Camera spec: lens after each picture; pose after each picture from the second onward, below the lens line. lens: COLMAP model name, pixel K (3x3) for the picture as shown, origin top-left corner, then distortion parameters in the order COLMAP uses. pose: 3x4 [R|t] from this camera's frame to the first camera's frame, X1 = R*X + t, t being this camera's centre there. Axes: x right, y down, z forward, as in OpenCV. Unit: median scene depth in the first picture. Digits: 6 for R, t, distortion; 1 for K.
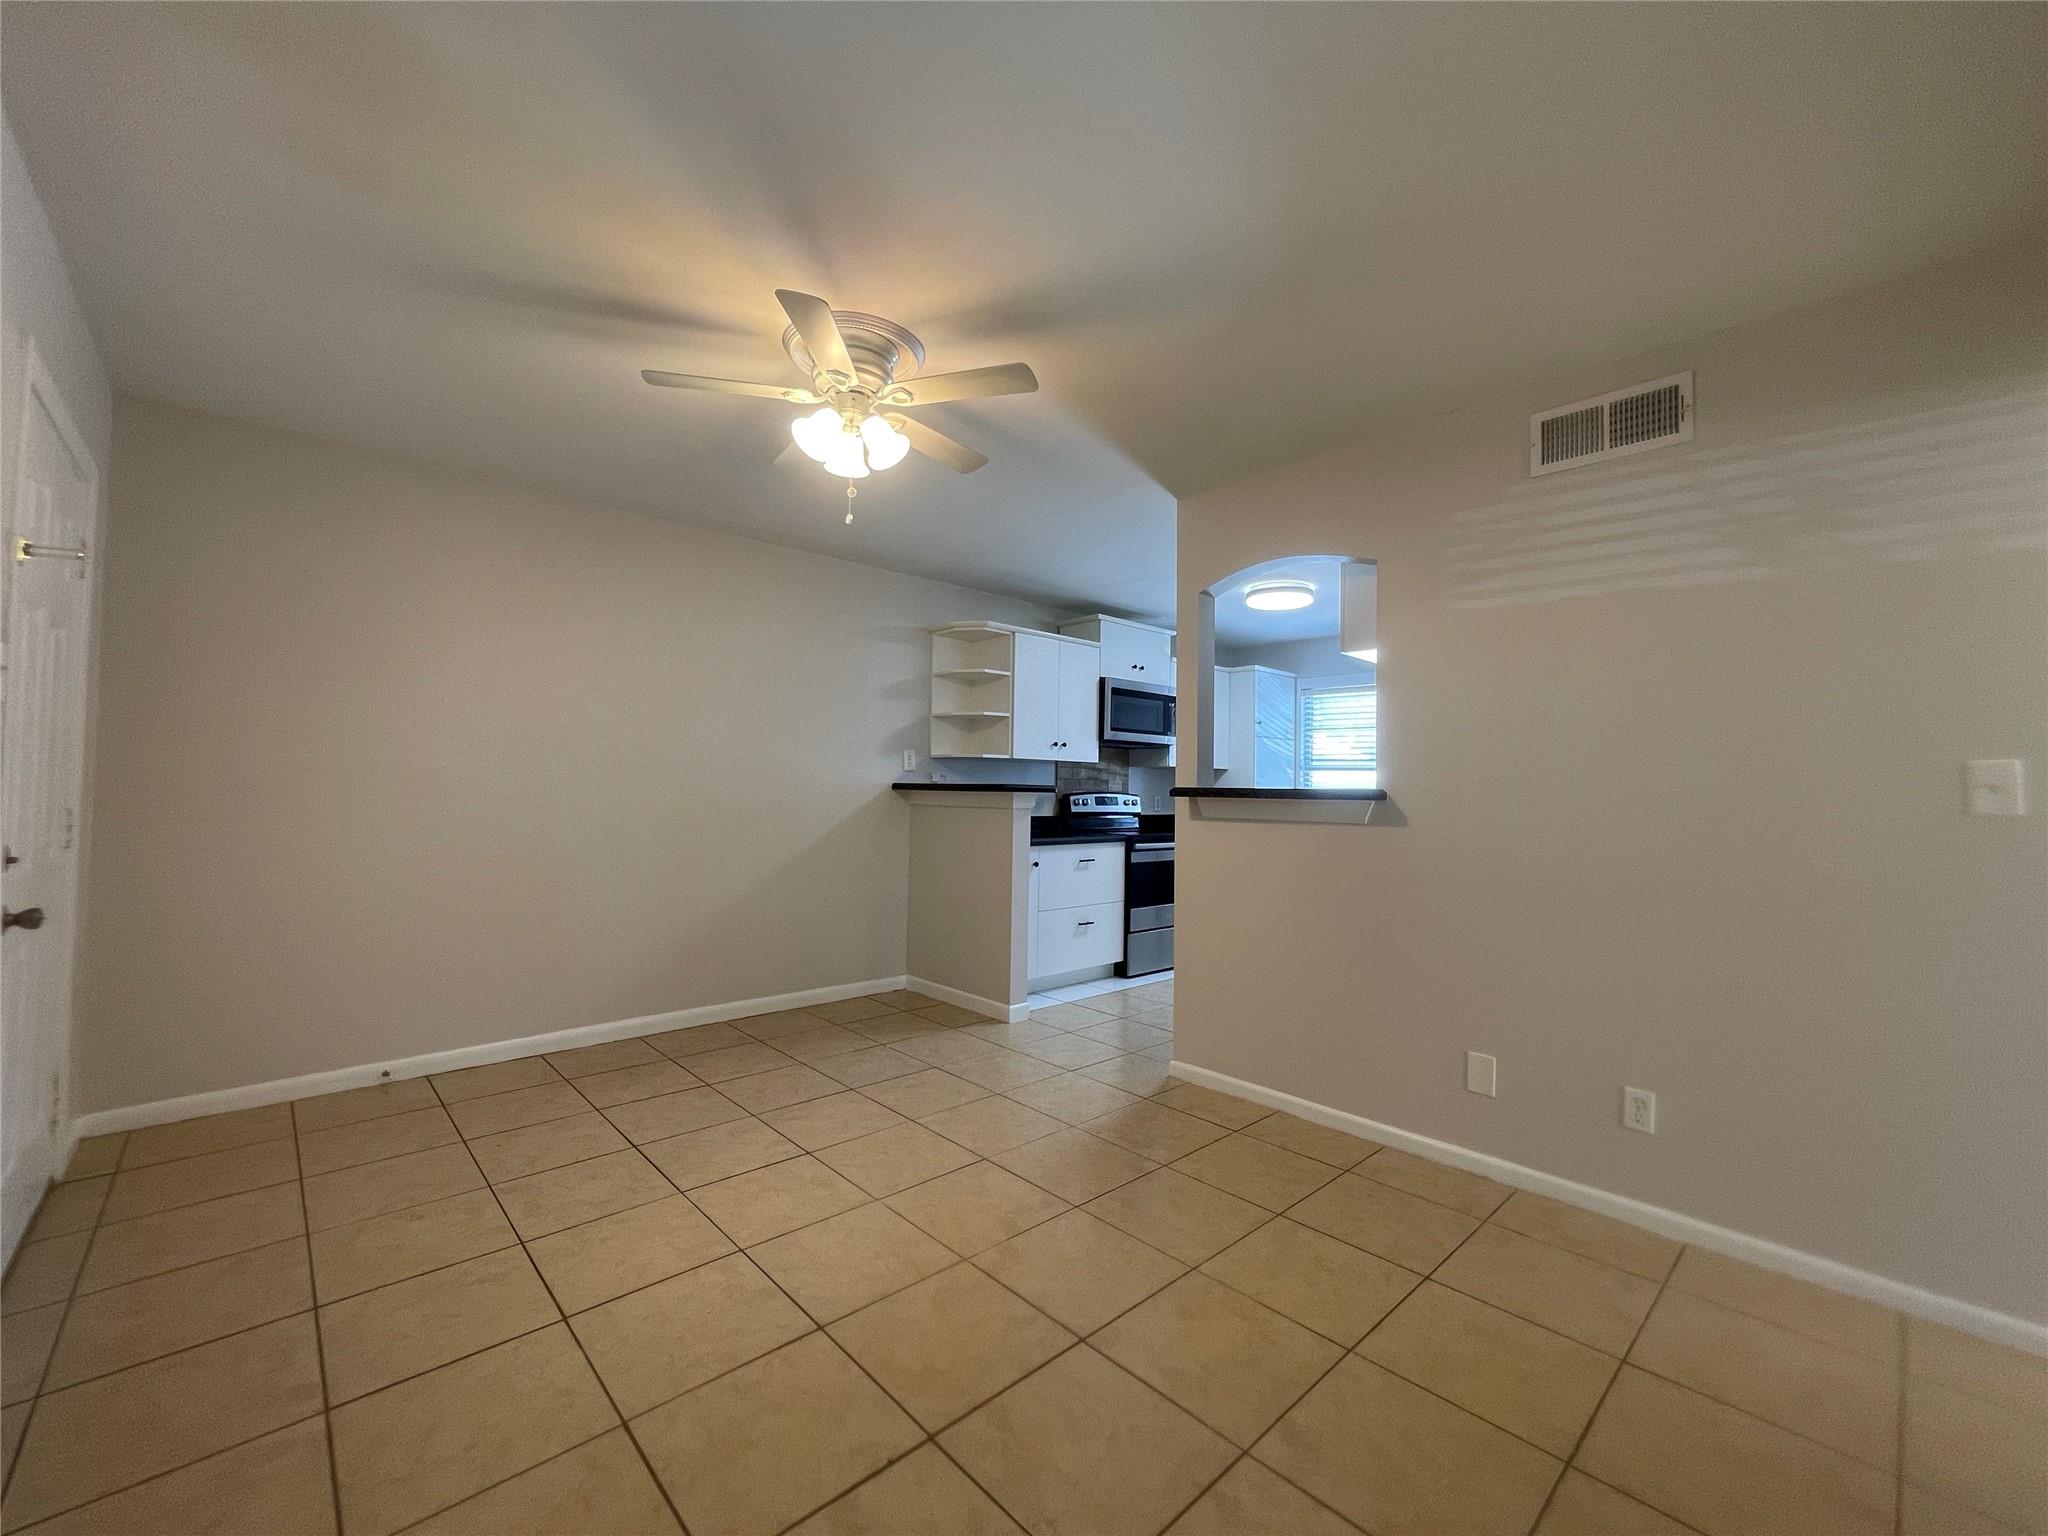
lens RADIAL K [[833.1, 0, 1026.4], [0, 833.1, 772.4], [0, 0, 1]] dist [-0.003809, 0.000214]
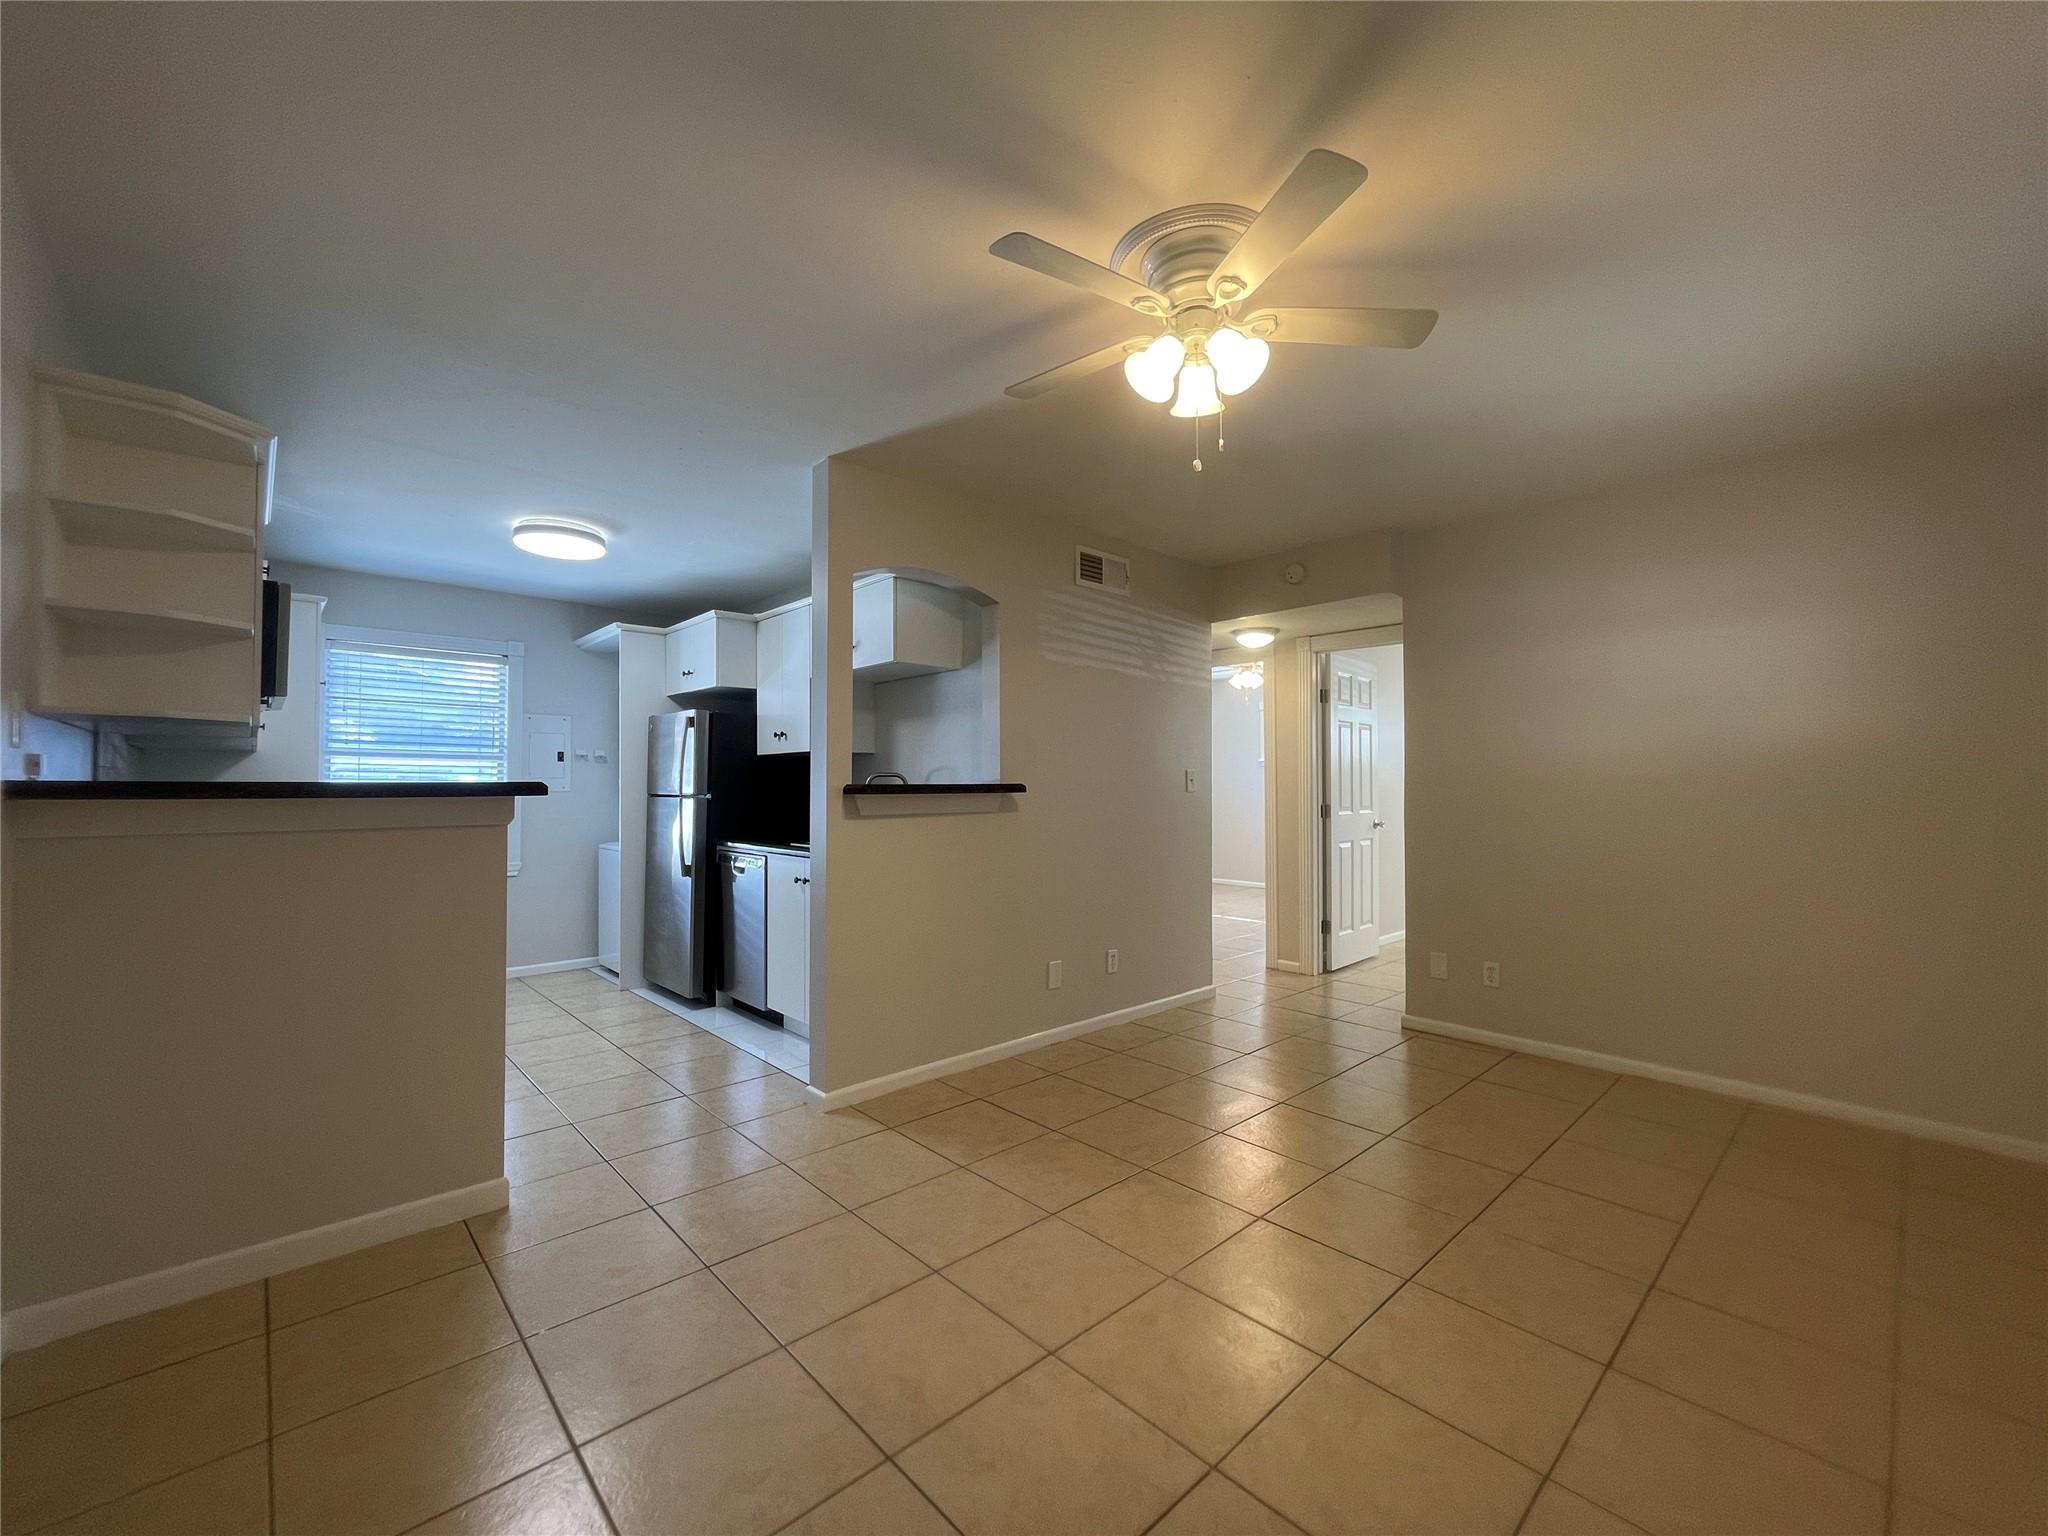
lens RADIAL K [[833.1, 0, 1027.7], [0, 833.1, 771.0], [0, 0, 1]] dist [-0.003809, 0.000214]
pose [[-0.000017, 0.001079, 0.999999, -0.482321], [-0.018831, 0.999822, -0.001079, 0.000794], [-0.999823, -0.018831, 0.000003, 0.541423]]
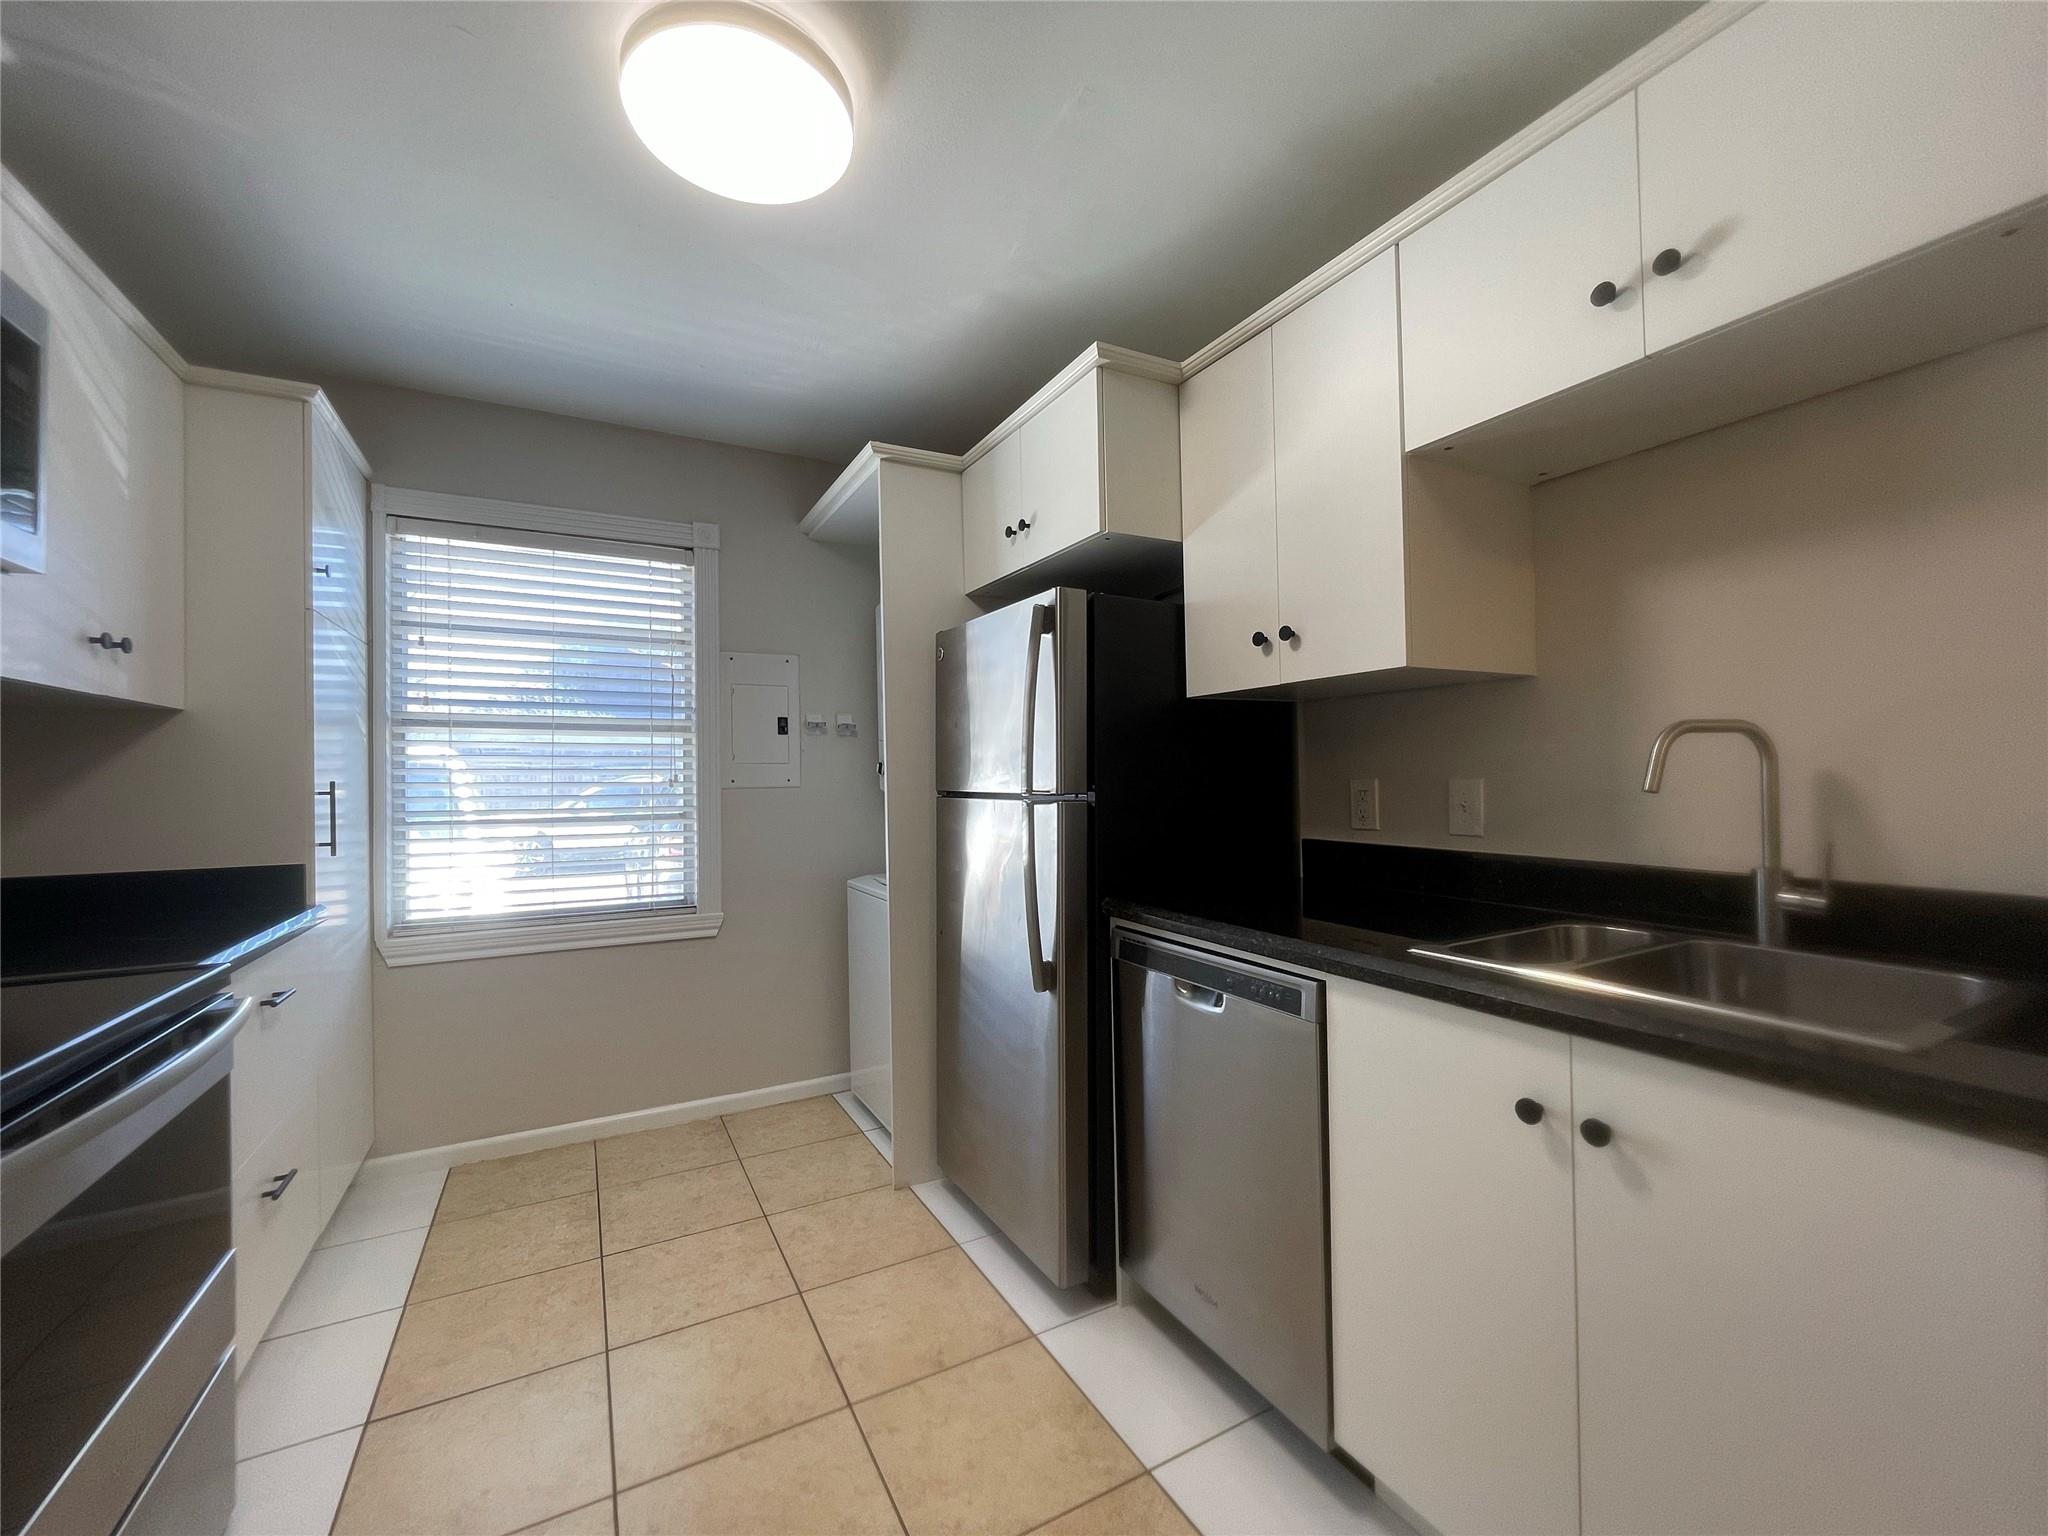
lens RADIAL K [[833.1, 0, 1027.3], [0, 833.1, 769.0], [0, 0, 1]] dist [-0.003809, 0.000214]
pose [[0.249731, -0.011273, 0.968250, 0.043827], [-0.001008, 0.999929, 0.011902, 0.016600], [-0.968315, -0.003948, 0.249702, 0.817105]]
